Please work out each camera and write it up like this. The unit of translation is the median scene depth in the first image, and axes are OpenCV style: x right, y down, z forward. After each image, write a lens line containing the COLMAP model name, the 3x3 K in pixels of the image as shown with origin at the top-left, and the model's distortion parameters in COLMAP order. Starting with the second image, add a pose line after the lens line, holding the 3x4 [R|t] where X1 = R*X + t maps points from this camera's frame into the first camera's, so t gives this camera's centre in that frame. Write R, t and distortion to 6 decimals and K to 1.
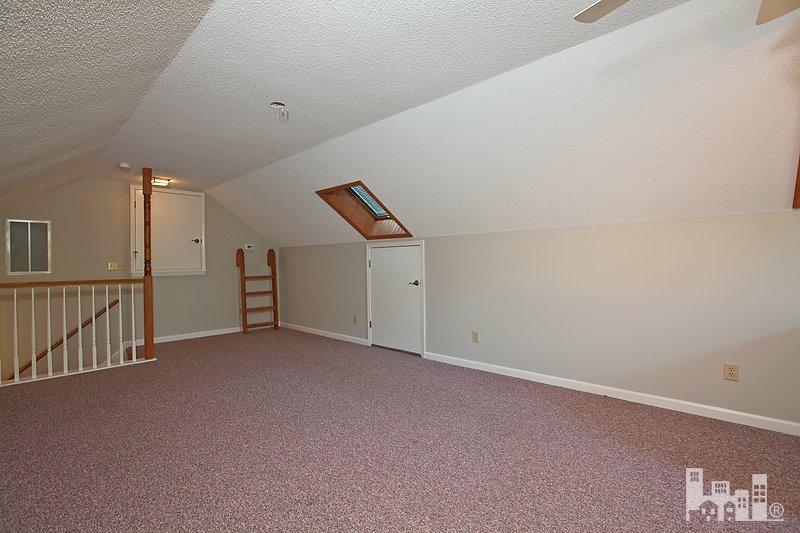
lens RADIAL K [[365.2, 0, 401.3], [0, 365.2, 271.1], [0, 0, 1]] dist [-0.028425, 0.003343]
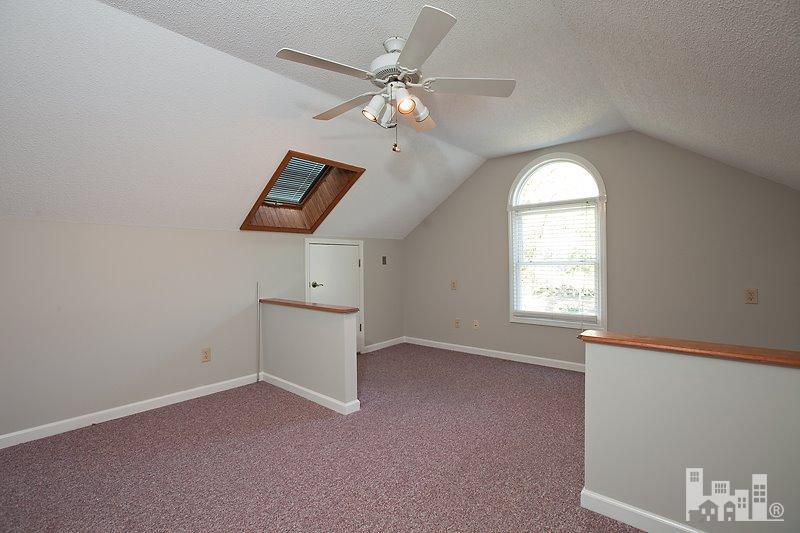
lens RADIAL K [[365.2, 0, 405.2], [0, 365.2, 263.4], [0, 0, 1]] dist [-0.028425, 0.003343]
pose [[-0.007416, 0.006239, 0.999953, -0.440856], [0.033410, 0.999424, -0.005988, -0.004083], [-0.999414, 0.033364, -0.007620, 0.414458]]
